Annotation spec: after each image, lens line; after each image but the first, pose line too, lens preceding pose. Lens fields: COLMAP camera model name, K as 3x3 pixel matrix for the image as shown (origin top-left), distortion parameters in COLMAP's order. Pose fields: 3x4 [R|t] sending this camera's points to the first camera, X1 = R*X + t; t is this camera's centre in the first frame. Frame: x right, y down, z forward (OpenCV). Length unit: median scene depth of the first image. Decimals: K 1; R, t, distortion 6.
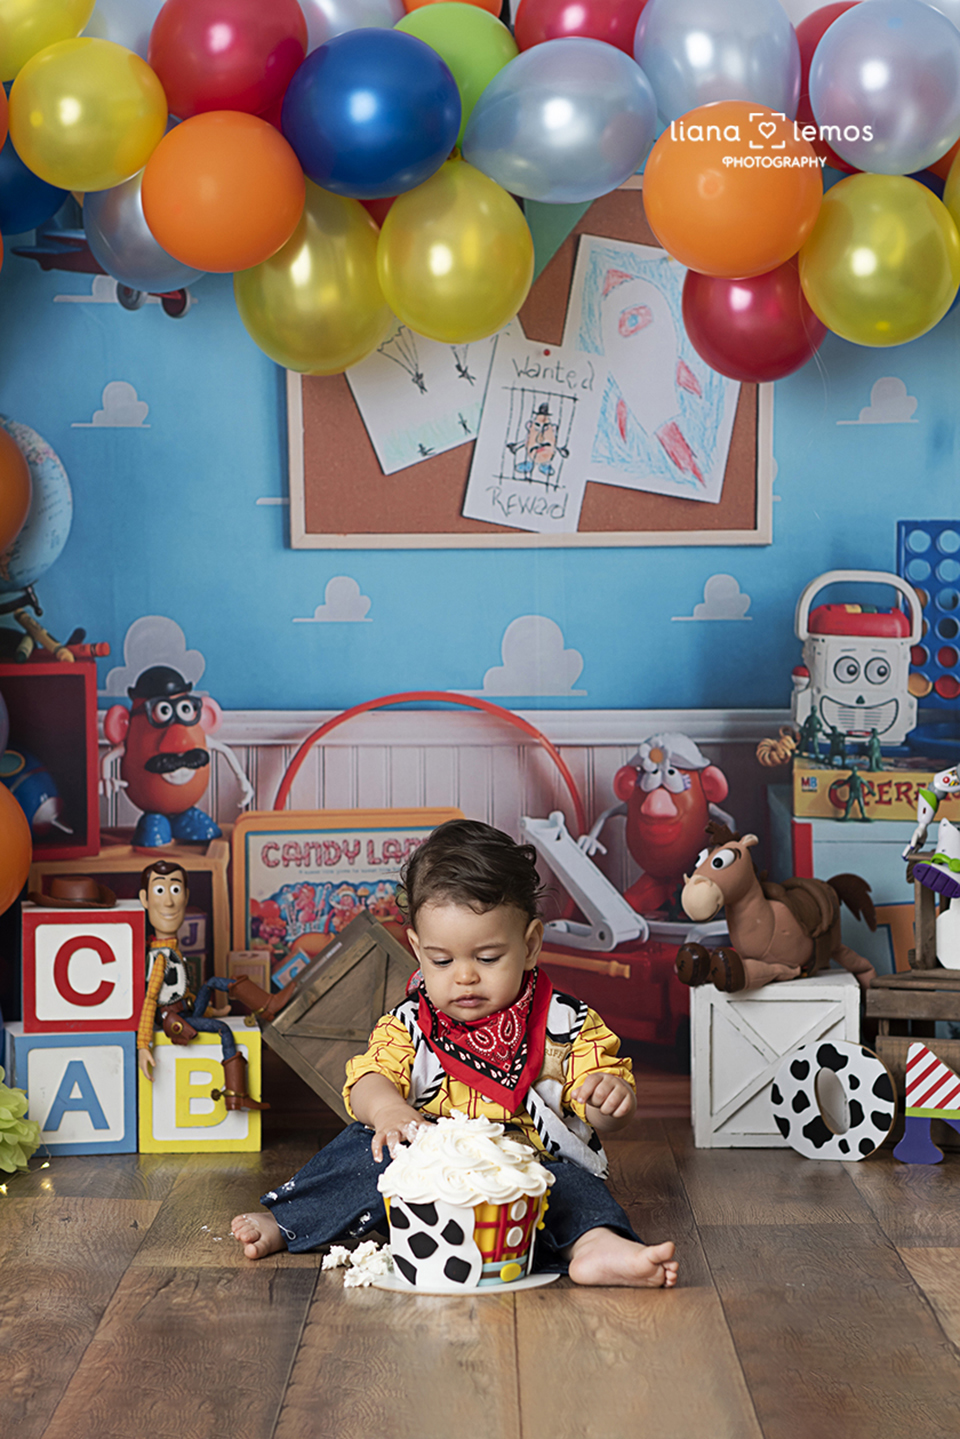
lens RADIAL K [[3691.6, 0, 491.2], [0, 3691.6, 719.4], [0, 0, 1]] dist [0.042442, -1.397013]
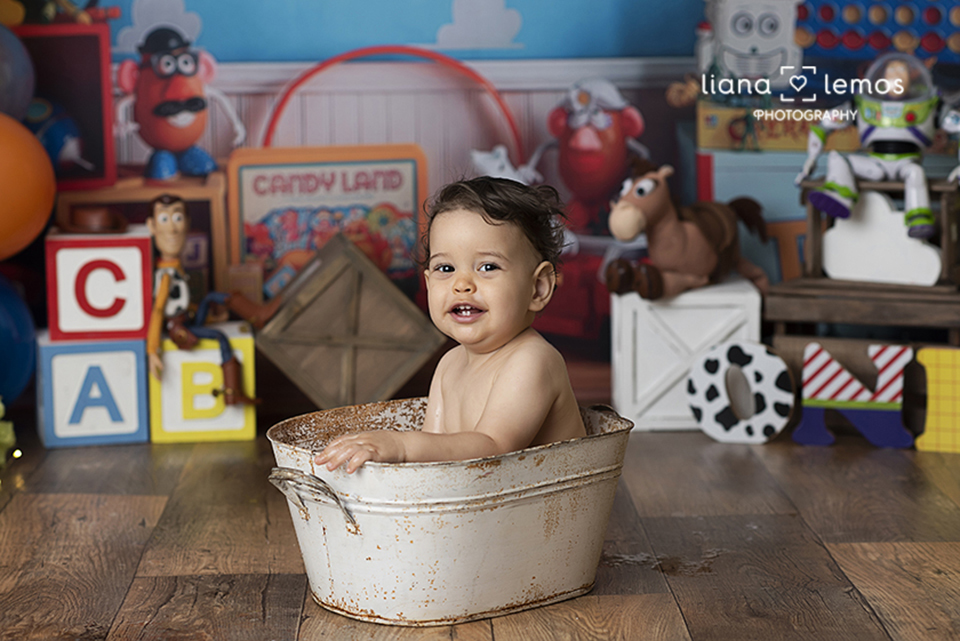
lens RADIAL K [[2329.5, 0, 481.7], [0, 2329.5, 320.6], [0, 0, 1]] dist [0.004408, -0.257587]
pose [[0.999429, -0.011904, 0.031628, -0.012515], [0.008343, 0.993852, 0.110405, -0.002252], [-0.032748, -0.110078, 0.993383, 0.250784]]
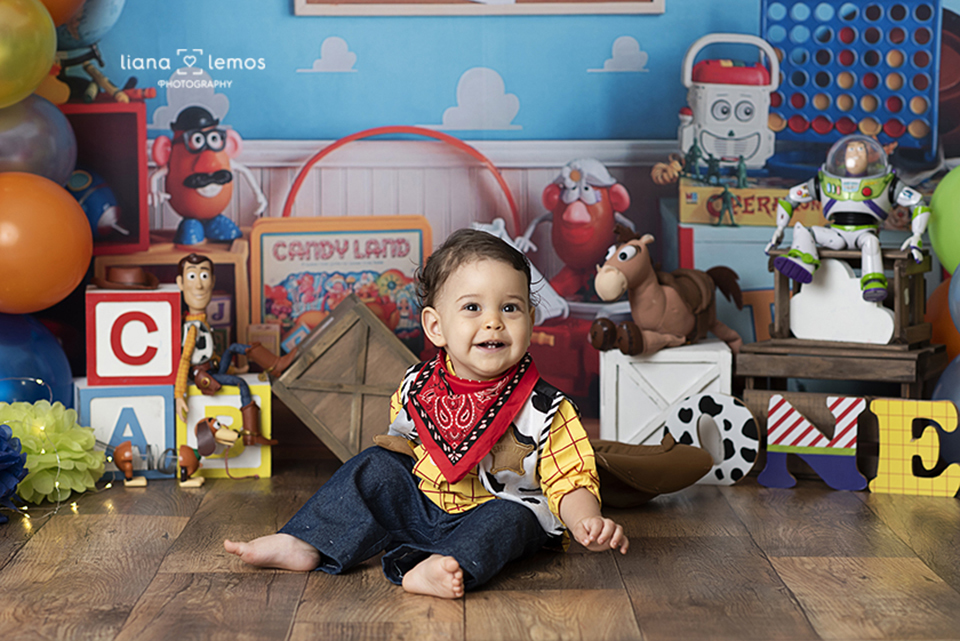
lens RADIAL K [[2397.5, 0, 481.1], [0, 2397.5, 321.5], [0, 0, 1]] dist [0.015024, -0.916713]
pose [[0.999934, 0.002150, 0.011300, 0.002030], [-0.002781, 0.998420, 0.056127, 0.014041], [-0.011161, -0.056155, 0.998360, 0.152685]]
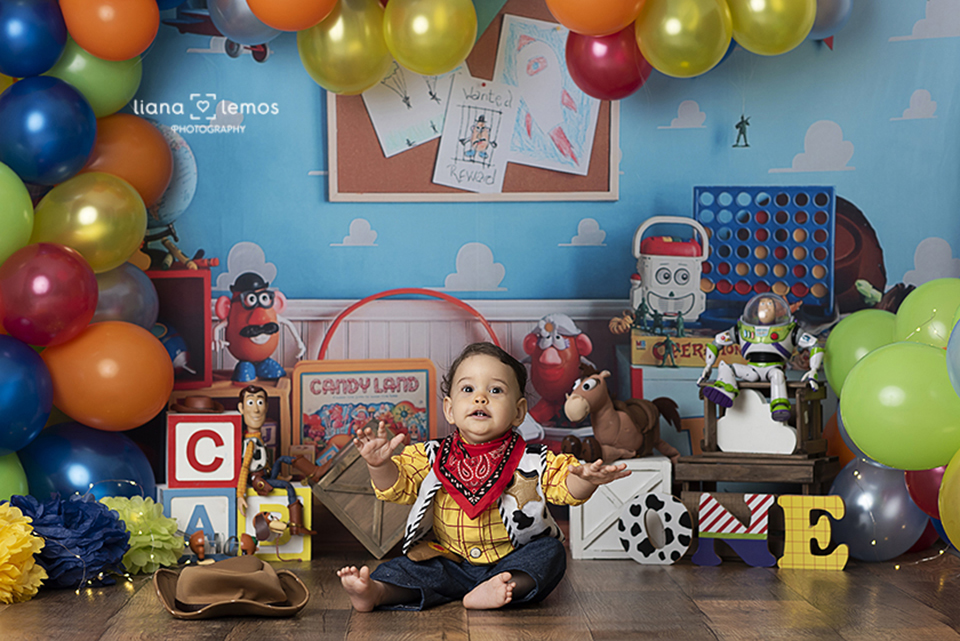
lens RADIAL K [[2397.5, 0, 481.1], [0, 2397.5, 321.5], [0, 0, 1]] dist [0.015024, -0.916713]
pose [[0.999768, 0.003175, 0.021317, -0.008847], [-0.002593, 0.999624, -0.027282, 0.037343], [-0.021395, 0.027221, 0.999400, -0.077446]]
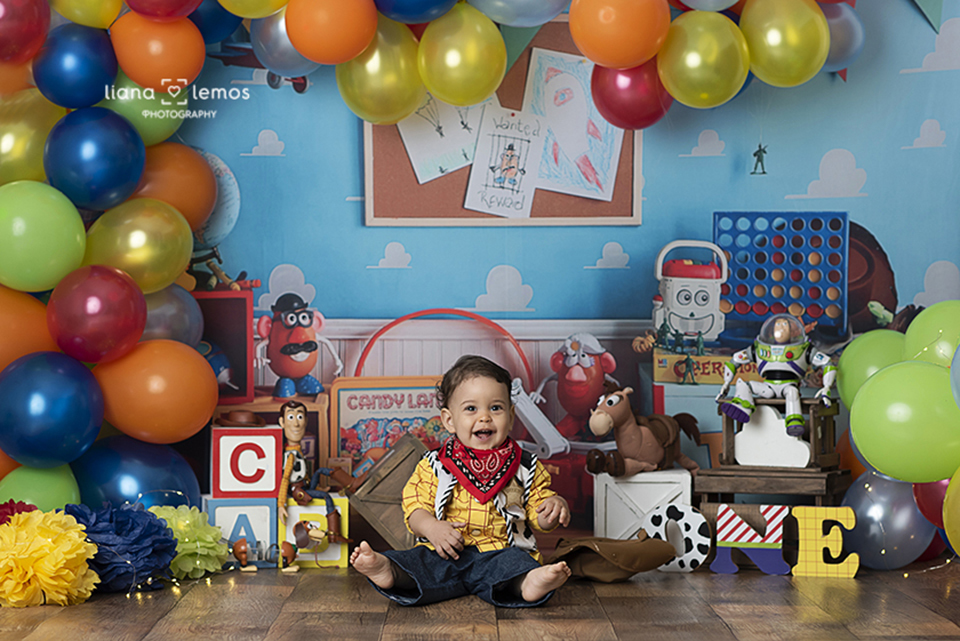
lens RADIAL K [[2397.5, 0, 481.1], [0, 2397.5, 321.5], [0, 0, 1]] dist [0.015024, -0.916713]
pose [[0.999952, 0.005184, 0.008367, -0.009087], [-0.004895, 0.999404, -0.034181, 0.037760], [-0.008539, 0.034138, 0.999381, -0.130993]]
